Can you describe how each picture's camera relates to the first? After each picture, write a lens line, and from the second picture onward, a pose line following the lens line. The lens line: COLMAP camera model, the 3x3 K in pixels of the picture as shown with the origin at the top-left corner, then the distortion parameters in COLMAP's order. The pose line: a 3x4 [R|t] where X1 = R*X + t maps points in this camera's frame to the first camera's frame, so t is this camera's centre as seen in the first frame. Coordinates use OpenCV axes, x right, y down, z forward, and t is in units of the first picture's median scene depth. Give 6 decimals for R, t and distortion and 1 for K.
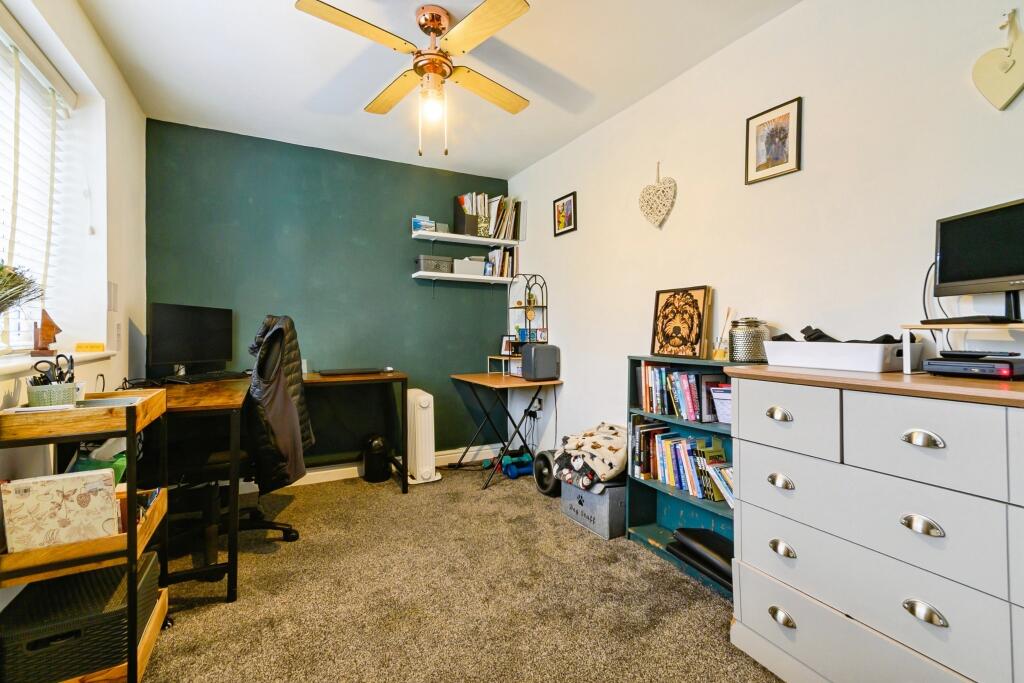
lens RADIAL K [[466.2, 0, 514.2], [0, 466.2, 324.4], [0, 0, 1]] dist [0.000434, 0.000521]
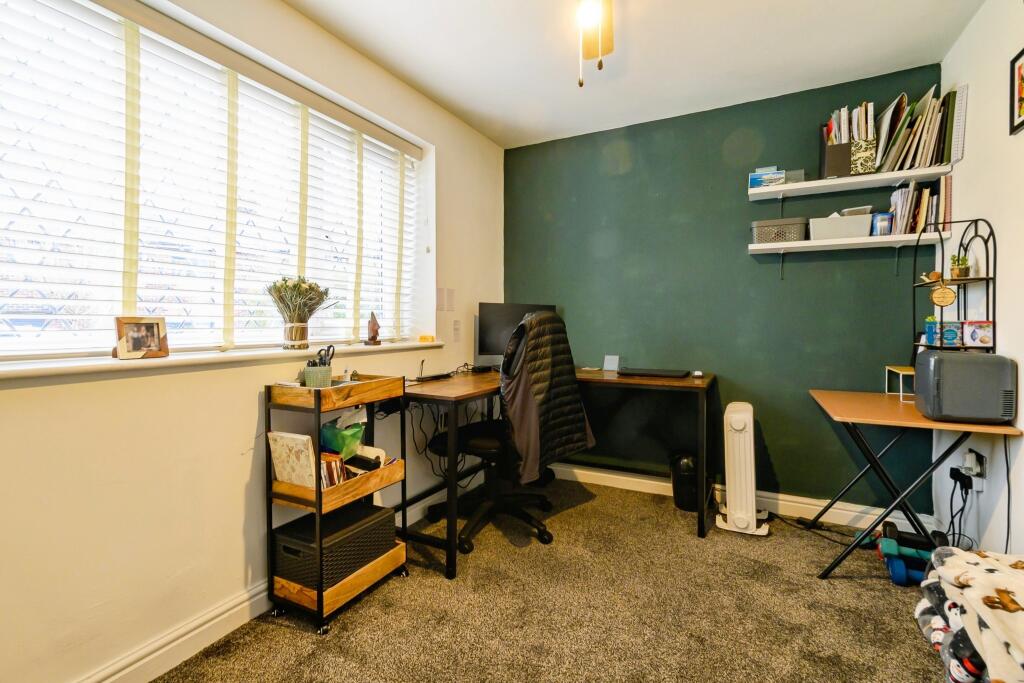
lens RADIAL K [[459.5, 0, 515.6], [0, 459.5, 328.6], [0, 0, 1]] dist [0.002078, 0.001046]
pose [[0.570405, 0.008477, -0.821320, 0.184512], [0.014363, 0.999691, 0.020293, -0.001220], [0.821238, -0.023372, 0.570107, 0.282424]]
